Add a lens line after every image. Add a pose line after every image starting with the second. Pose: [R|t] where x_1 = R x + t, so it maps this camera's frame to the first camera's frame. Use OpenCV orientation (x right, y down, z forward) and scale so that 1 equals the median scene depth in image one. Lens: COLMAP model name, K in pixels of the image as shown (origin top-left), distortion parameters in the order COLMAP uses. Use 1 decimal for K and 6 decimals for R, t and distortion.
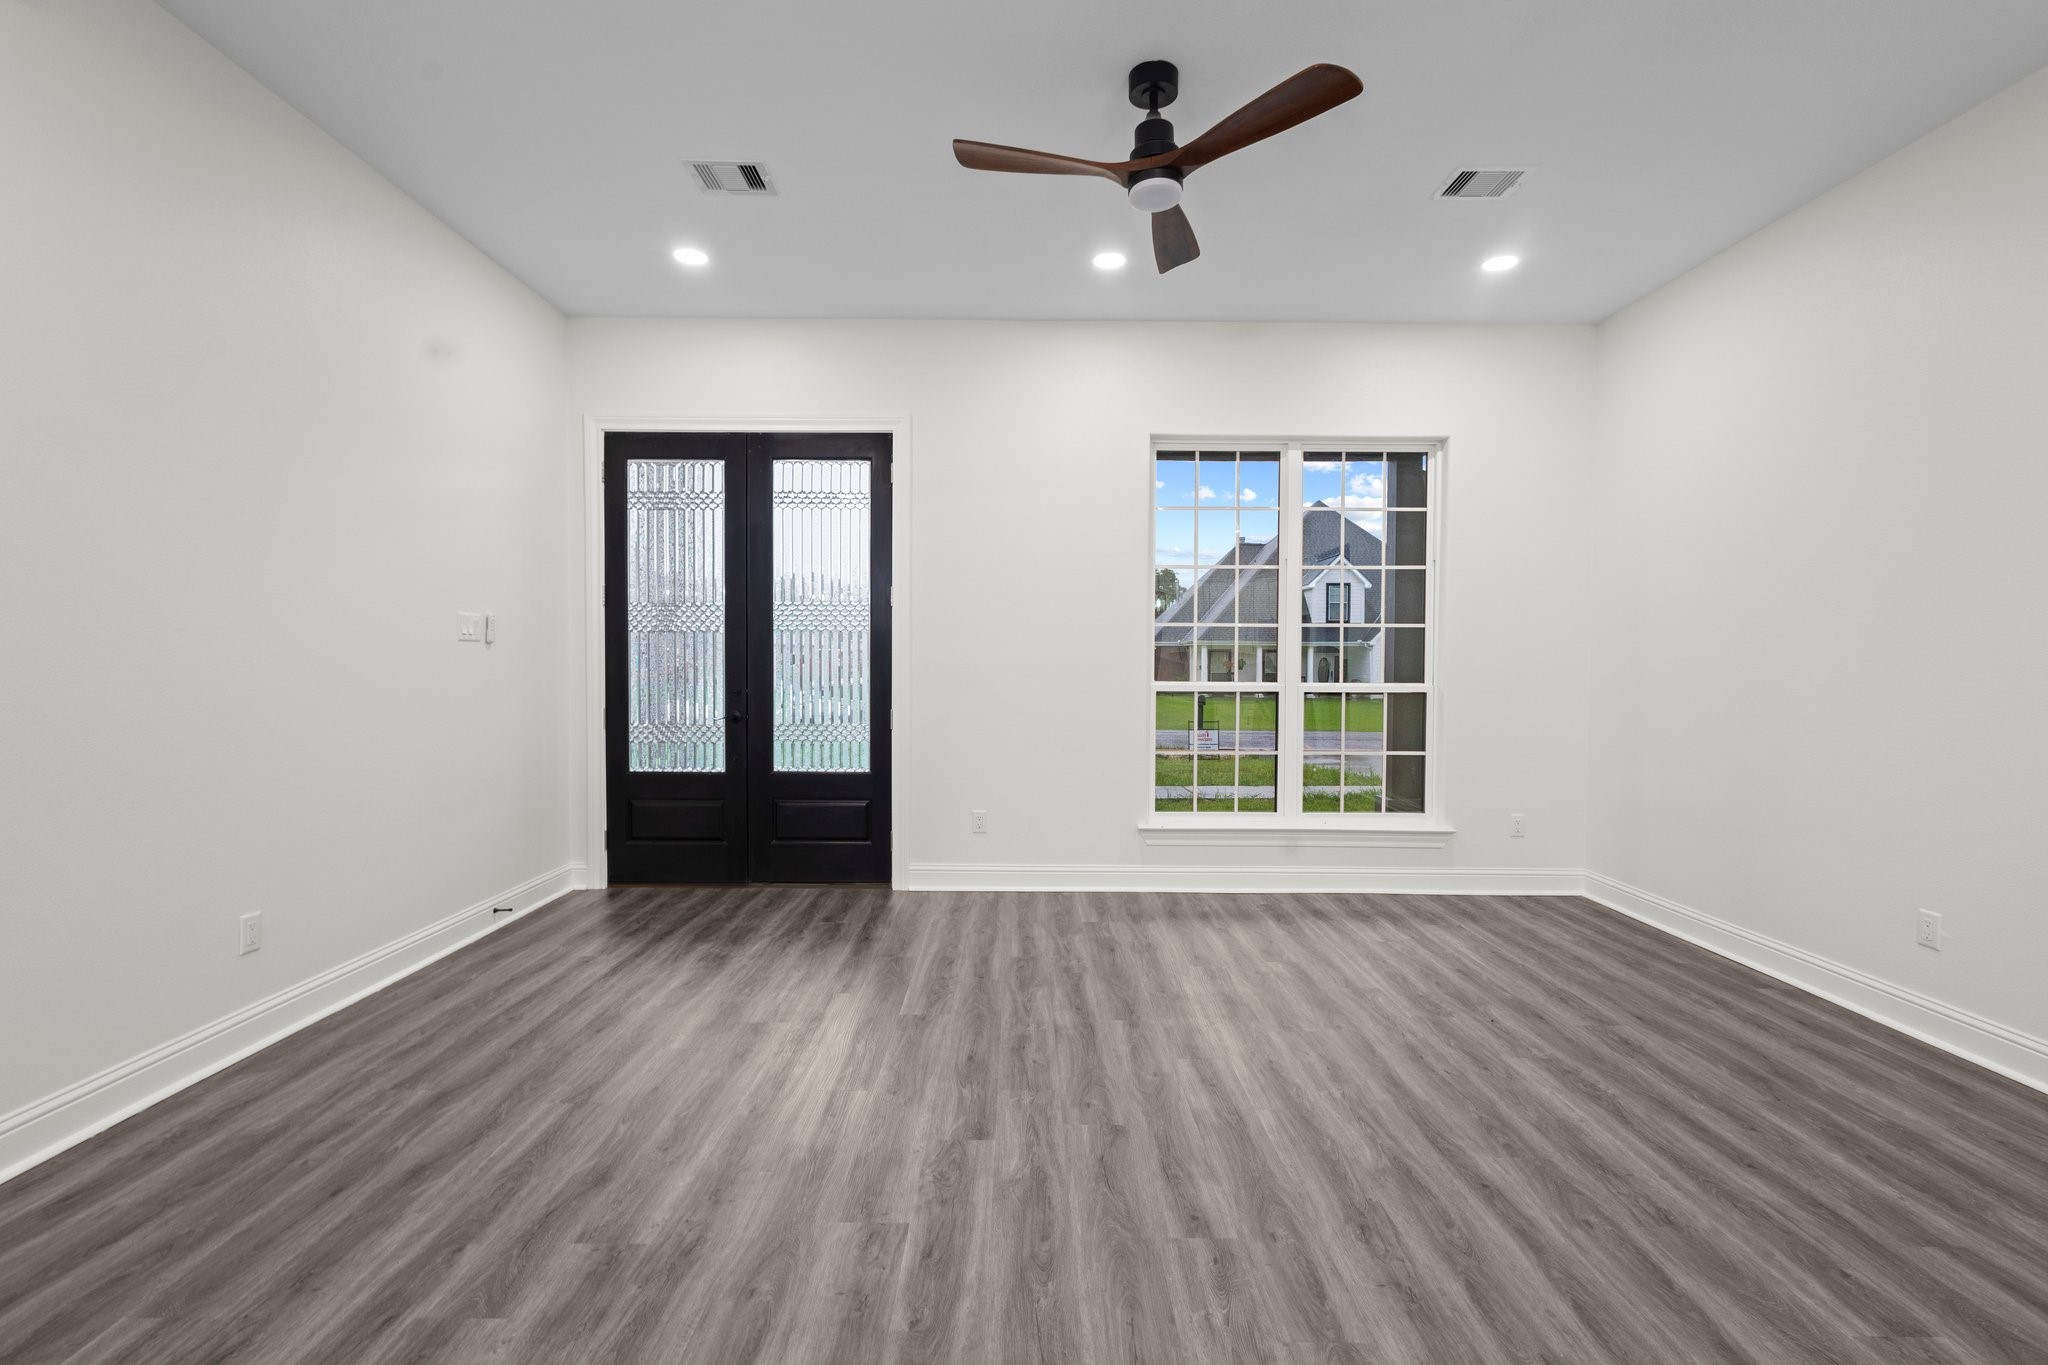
lens RADIAL K [[957.6, 0, 1026.9], [0, 957.6, 678.3], [0, 0, 1]] dist [0.005547, -0.001625]
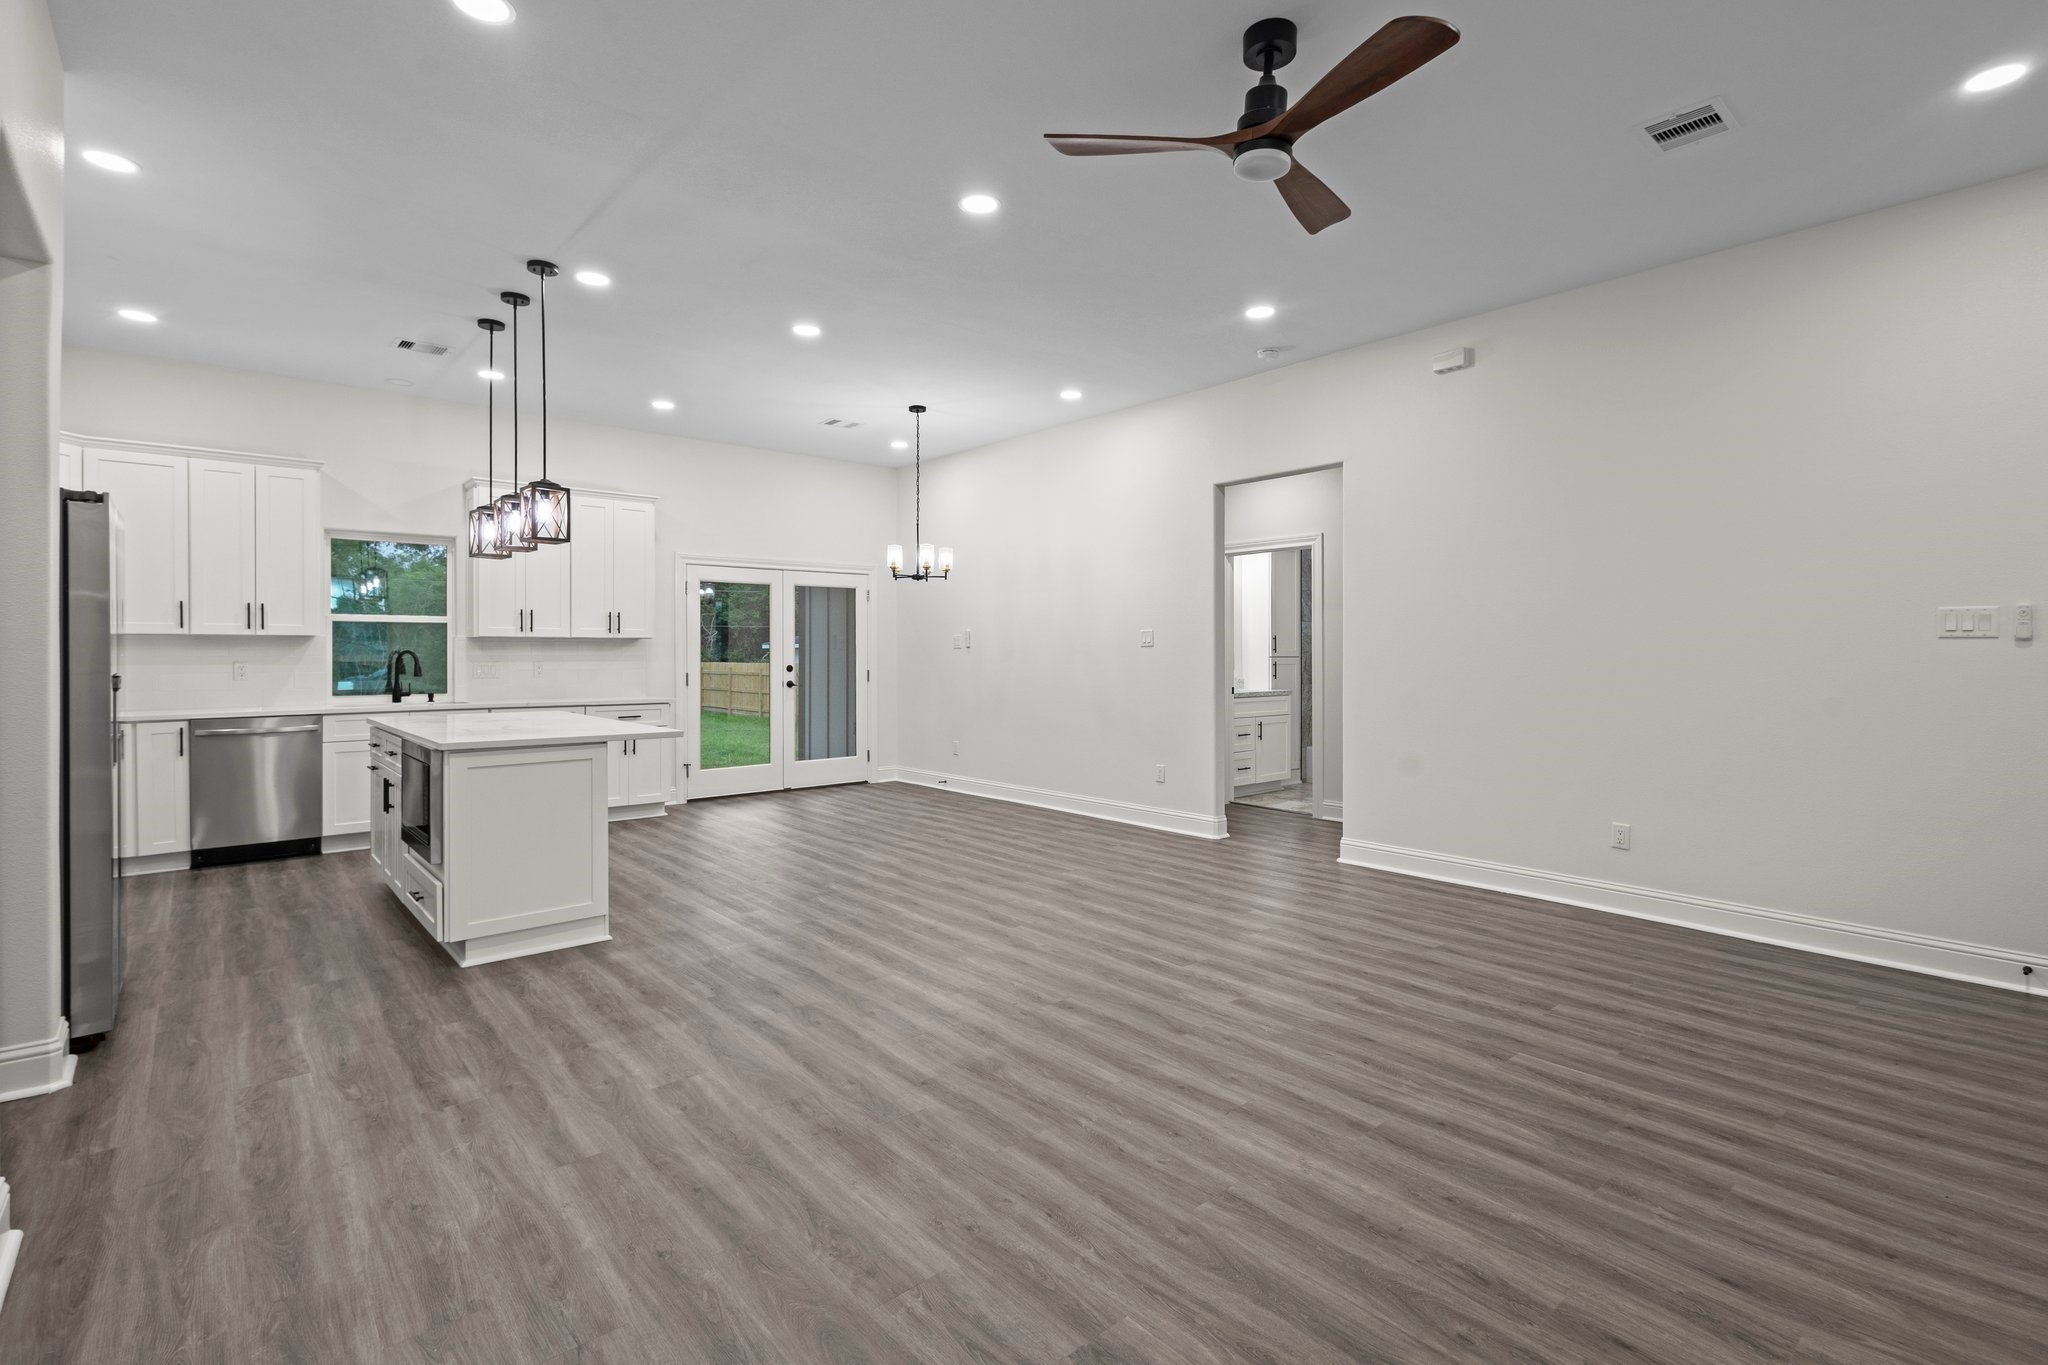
lens RADIAL K [[957.6, 0, 1029.7], [0, 957.6, 668.6], [0, 0, 1]] dist [0.005547, -0.001625]
pose [[-0.764699, 0.005263, -0.644366, 1.073669], [-0.020535, 0.999260, 0.032531, -0.040899], [0.644060, 0.038109, -0.764025, 1.852137]]
